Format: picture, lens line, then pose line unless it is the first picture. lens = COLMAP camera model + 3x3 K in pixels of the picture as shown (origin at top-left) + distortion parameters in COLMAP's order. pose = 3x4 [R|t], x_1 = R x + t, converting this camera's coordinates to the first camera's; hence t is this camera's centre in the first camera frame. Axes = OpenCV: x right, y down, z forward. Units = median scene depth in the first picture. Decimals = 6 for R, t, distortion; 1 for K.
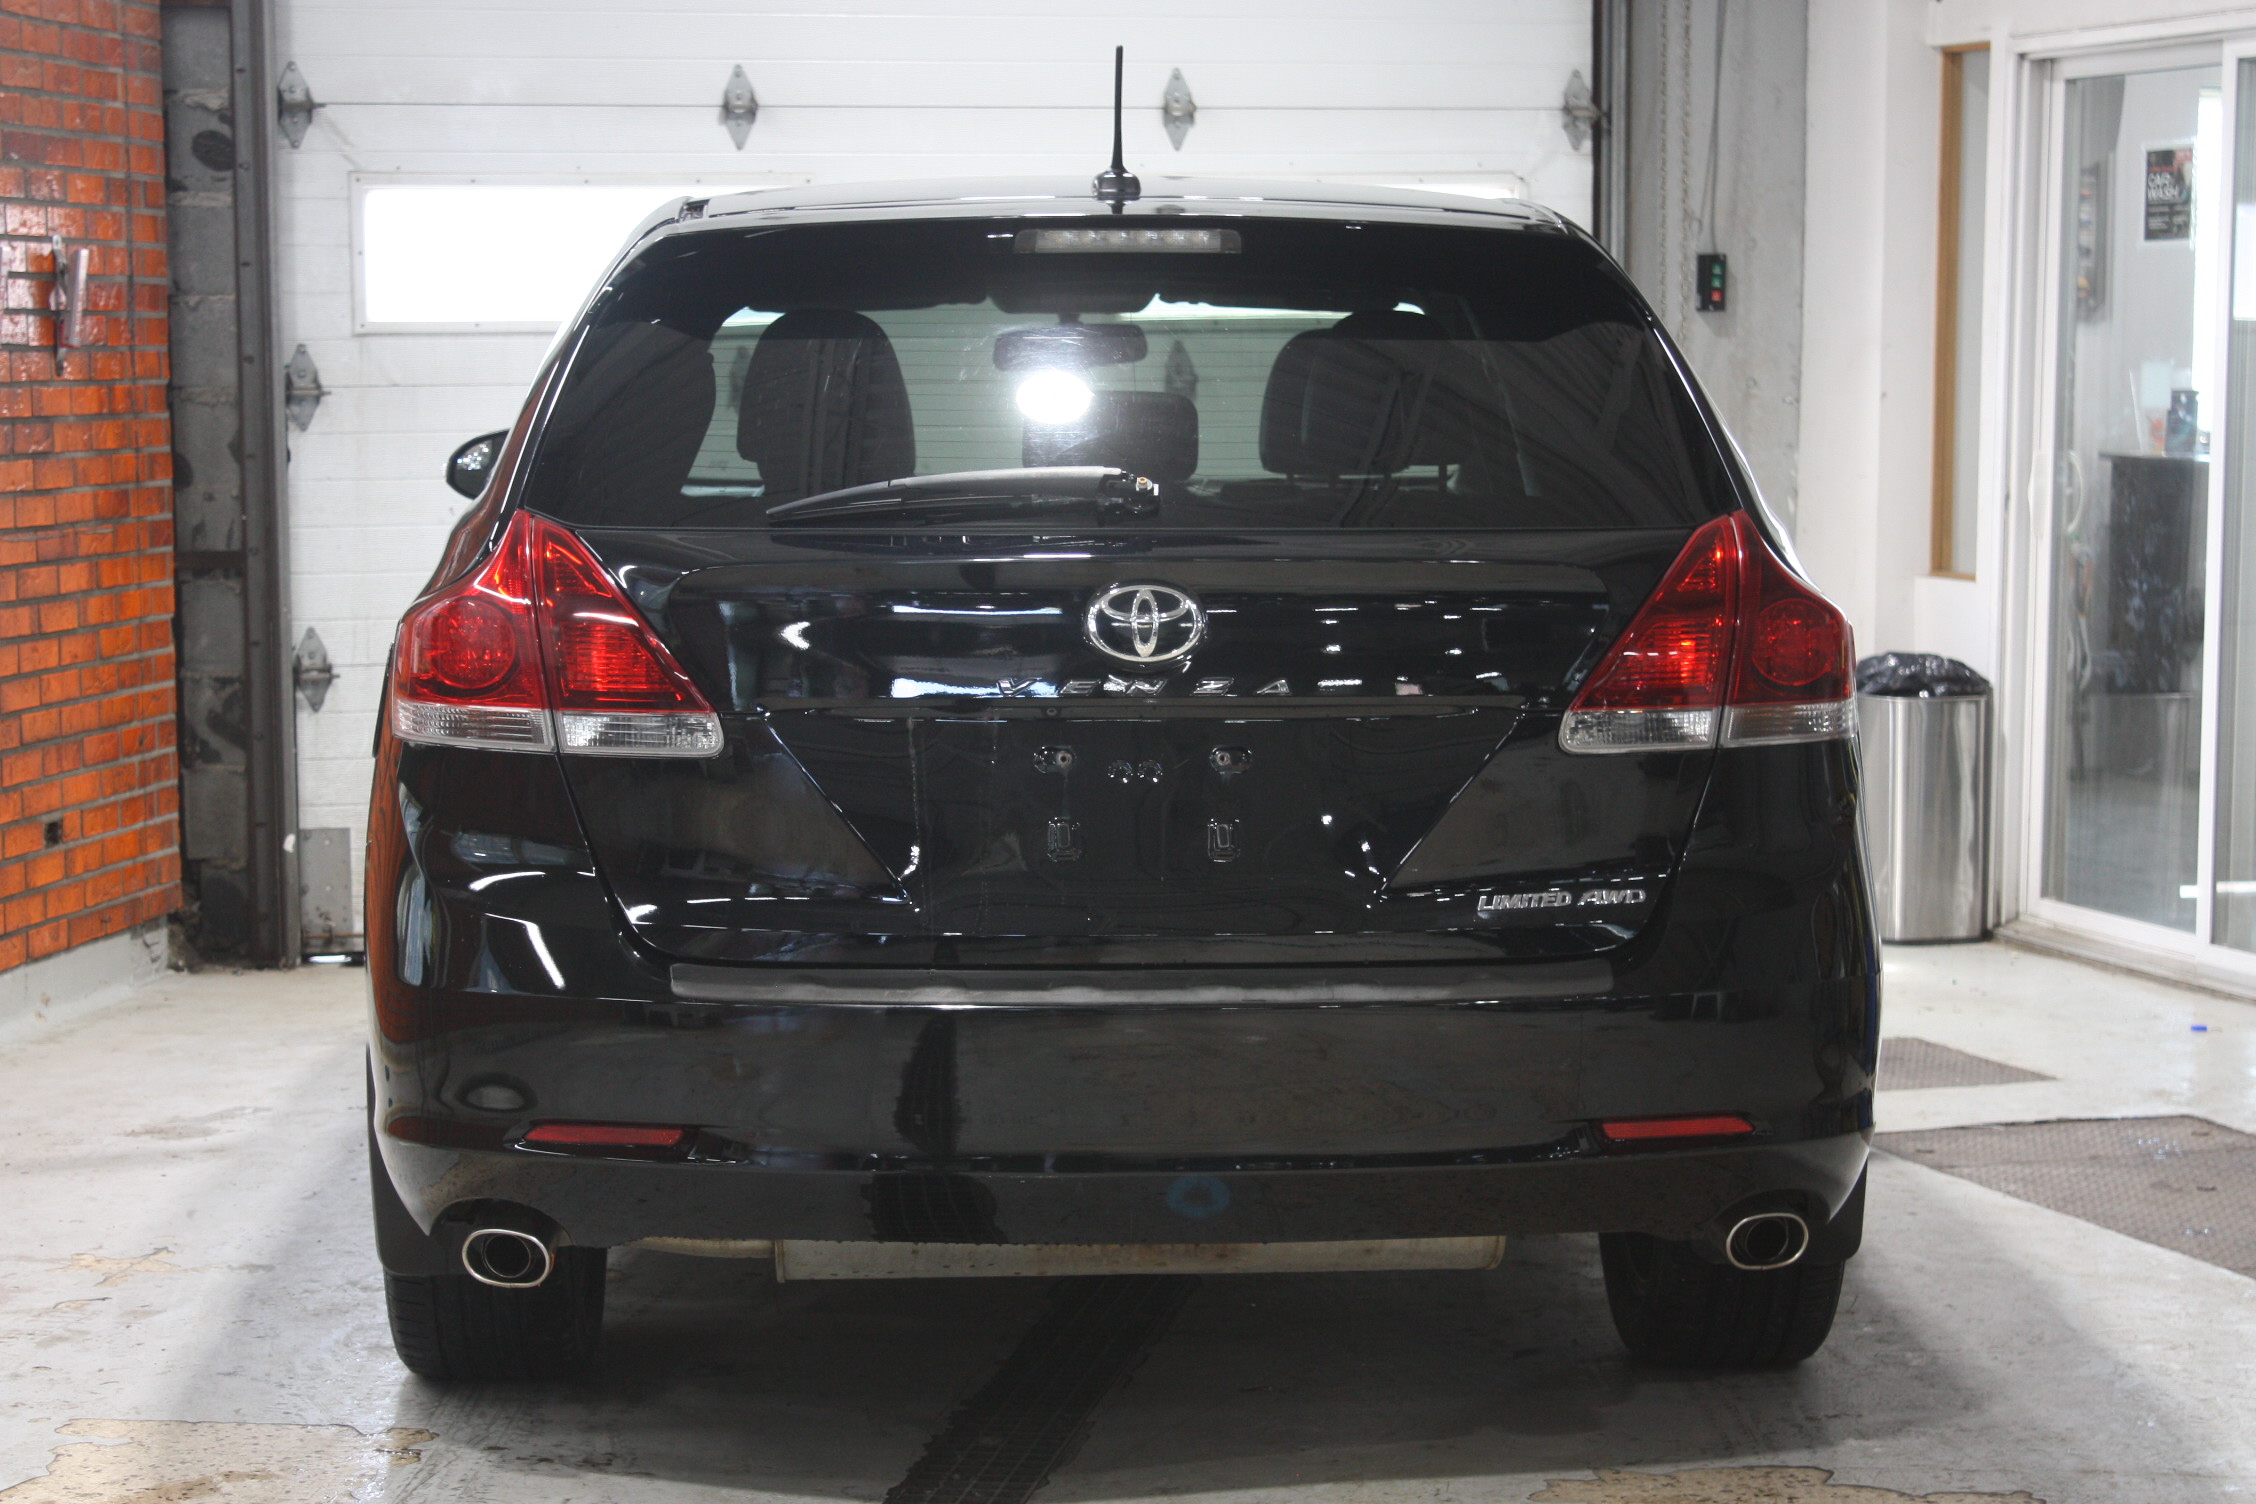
lens RADIAL K [[4830.0, 0, 1143.0], [0, 4830.0, 765.7], [0, 0, 1]] dist [0.063839, 0.000000]
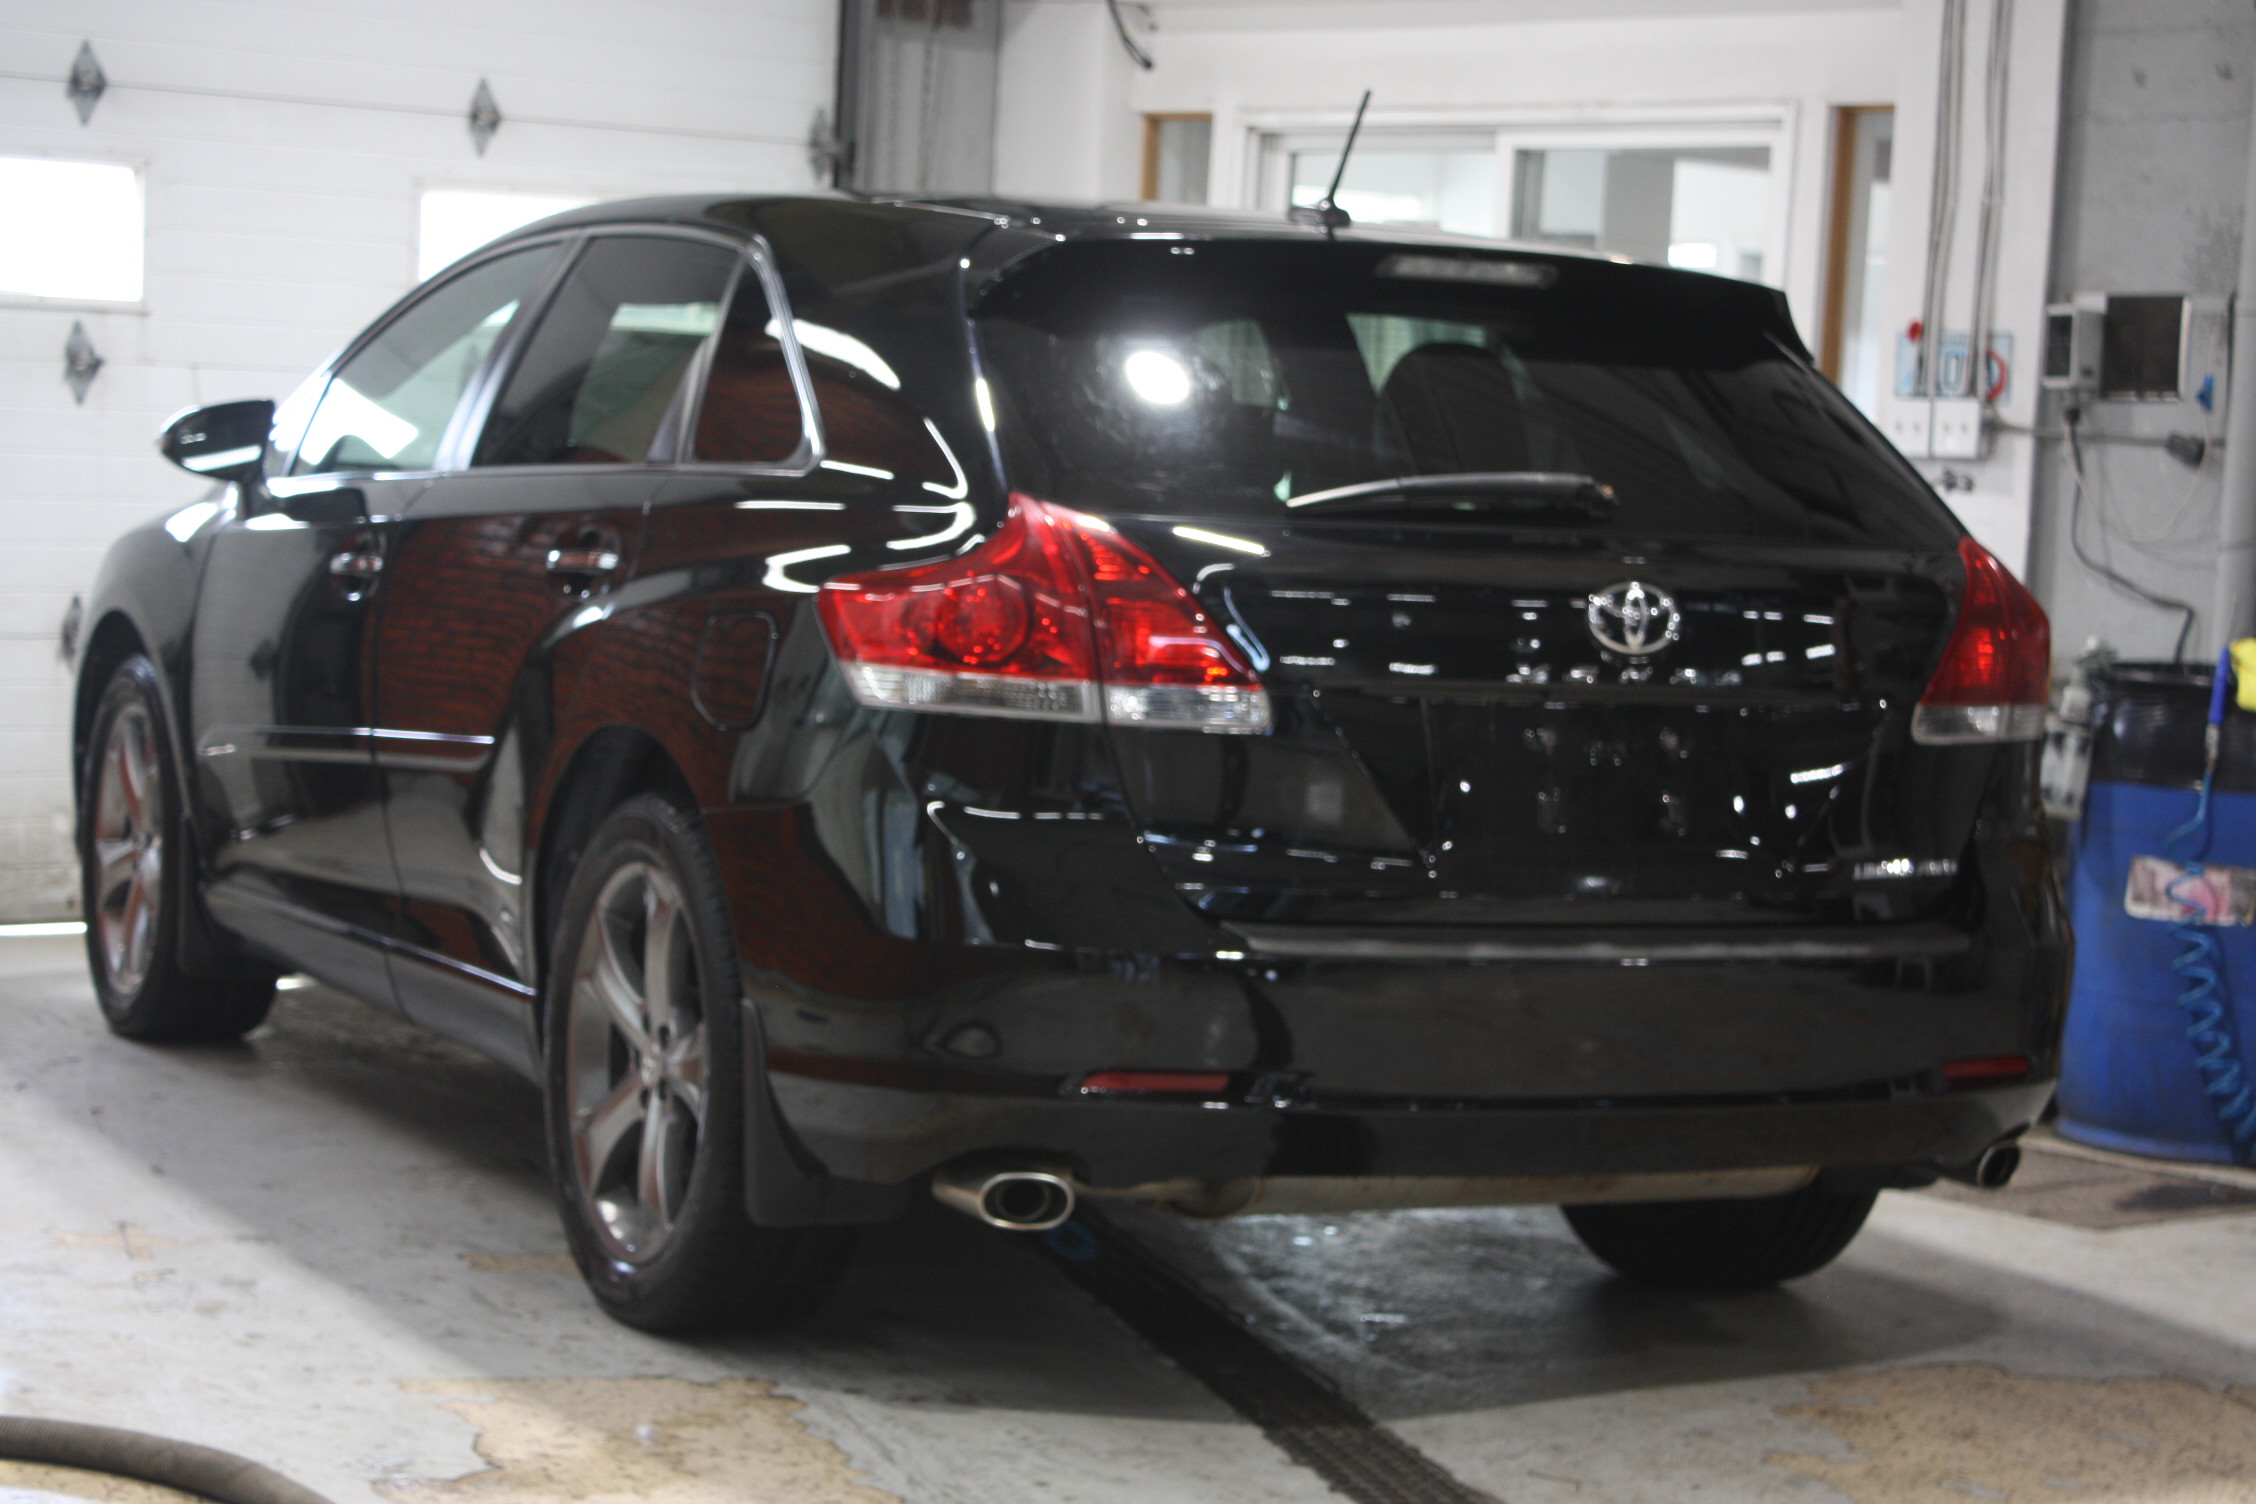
lens RADIAL K [[4563.6, 0, 1122.9], [0, 4563.6, 750.1], [0, 0, 1]] dist [-0.025847, 0.000000]
pose [[0.913407, 0.019769, 0.406567, -0.499416], [-0.018916, 0.999802, -0.006119, 0.009074], [-0.406608, -0.002102, 0.913600, 0.079986]]
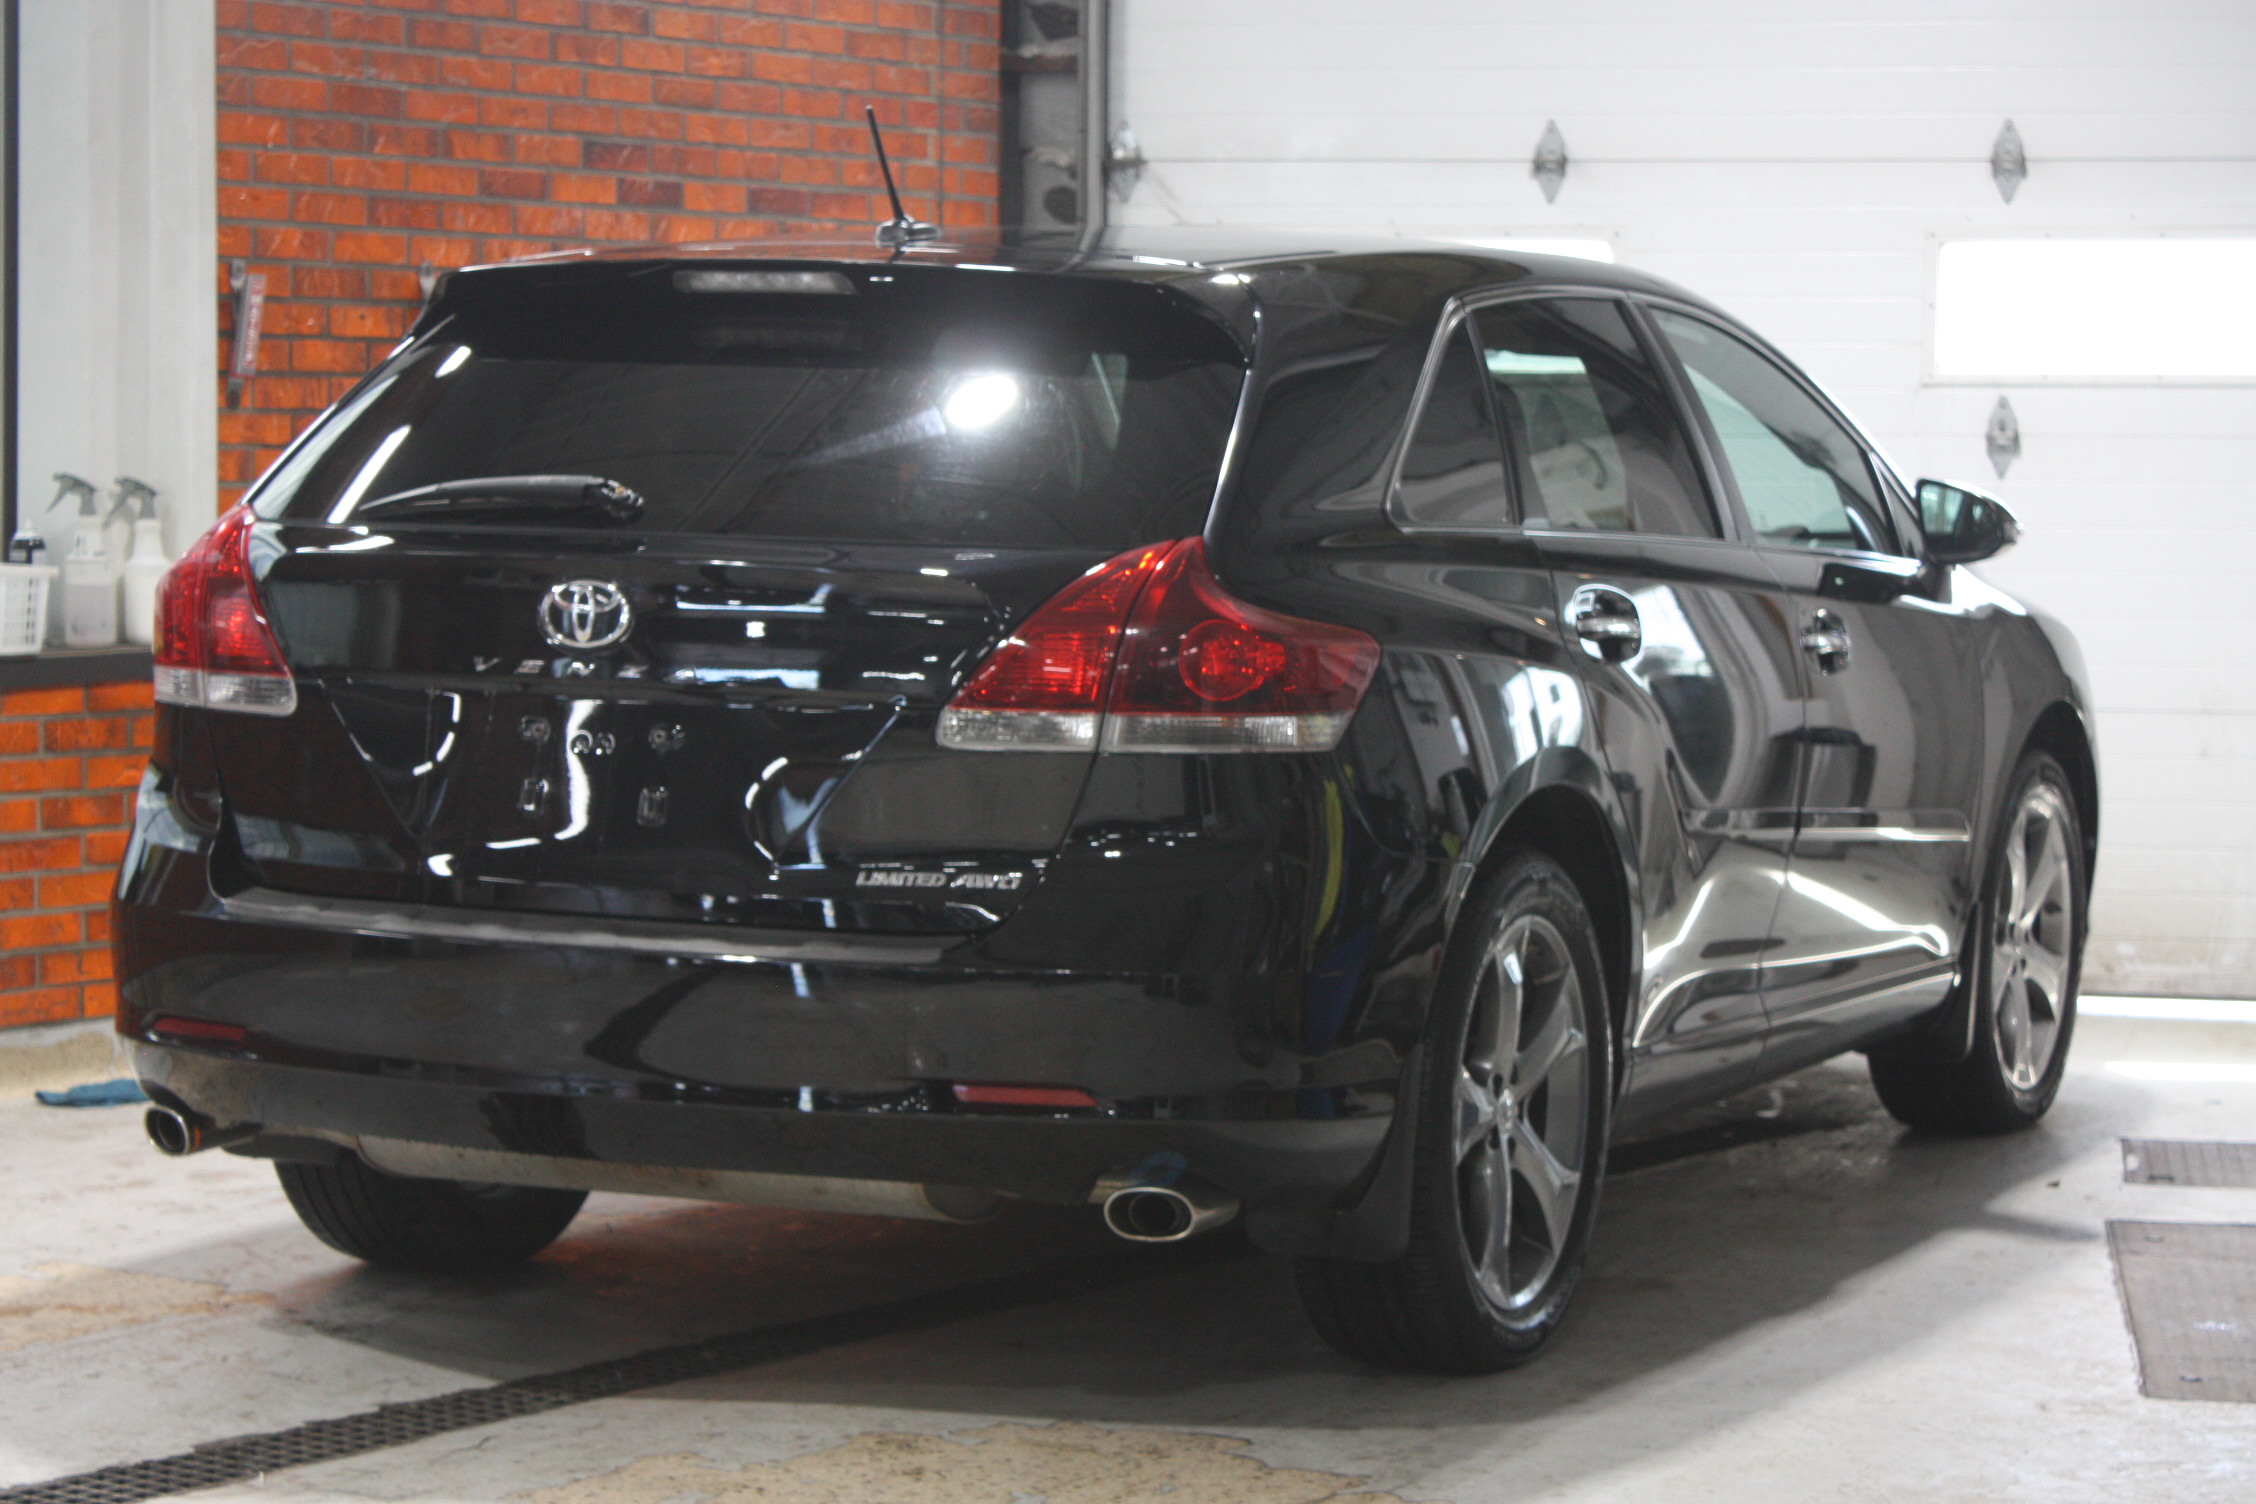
lens RADIAL K [[5186.6, 0, 1119.3], [0, 5186.6, 746.3], [0, 0, 1]] dist [0.061891, 0.000000]
pose [[0.892016, 0.047659, -0.449483, 0.620452], [-0.058122, 0.998264, -0.009499, 0.005802], [0.448251, 0.034598, 0.893238, -0.033707]]
